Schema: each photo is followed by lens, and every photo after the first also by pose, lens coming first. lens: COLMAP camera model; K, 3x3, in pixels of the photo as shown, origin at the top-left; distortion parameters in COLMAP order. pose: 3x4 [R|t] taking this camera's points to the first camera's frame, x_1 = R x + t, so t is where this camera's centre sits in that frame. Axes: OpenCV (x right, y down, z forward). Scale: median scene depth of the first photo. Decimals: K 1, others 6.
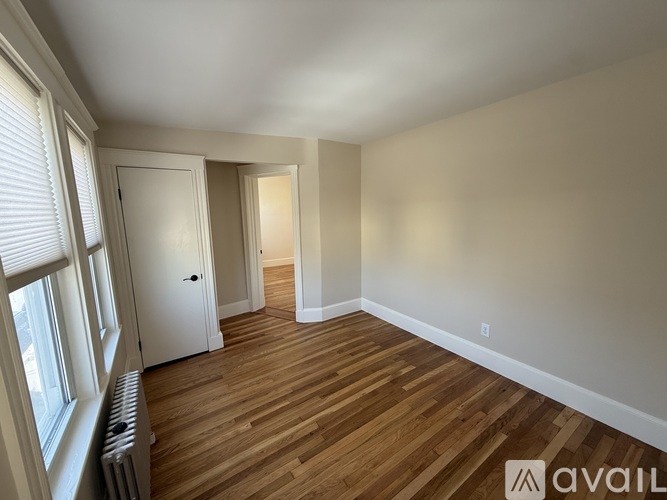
lens RADIAL K [[267.8, 0, 332.6], [0, 267.8, 249.7], [0, 0, 1]] dist [-0.001147, 0.000004]
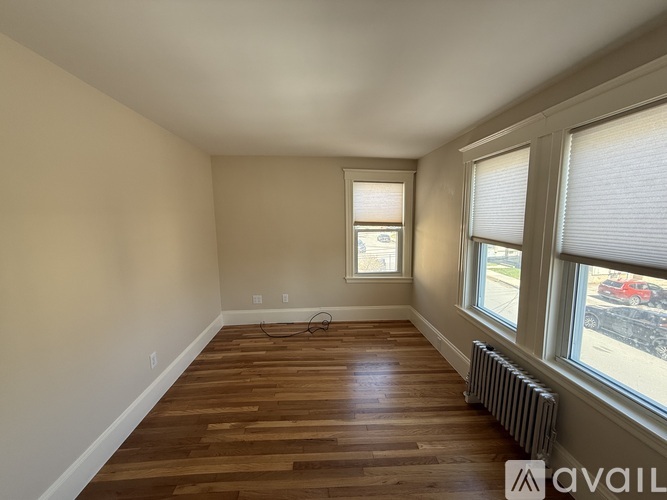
lens RADIAL K [[267.8, 0, 332.6], [0, 267.8, 249.7], [0, 0, 1]] dist [-0.001147, 0.000004]
pose [[-0.867182, -0.031253, 0.497010, -0.451761], [0.102316, 0.965555, 0.239237, -0.247463], [-0.487367, 0.258314, -0.834114, 1.612788]]
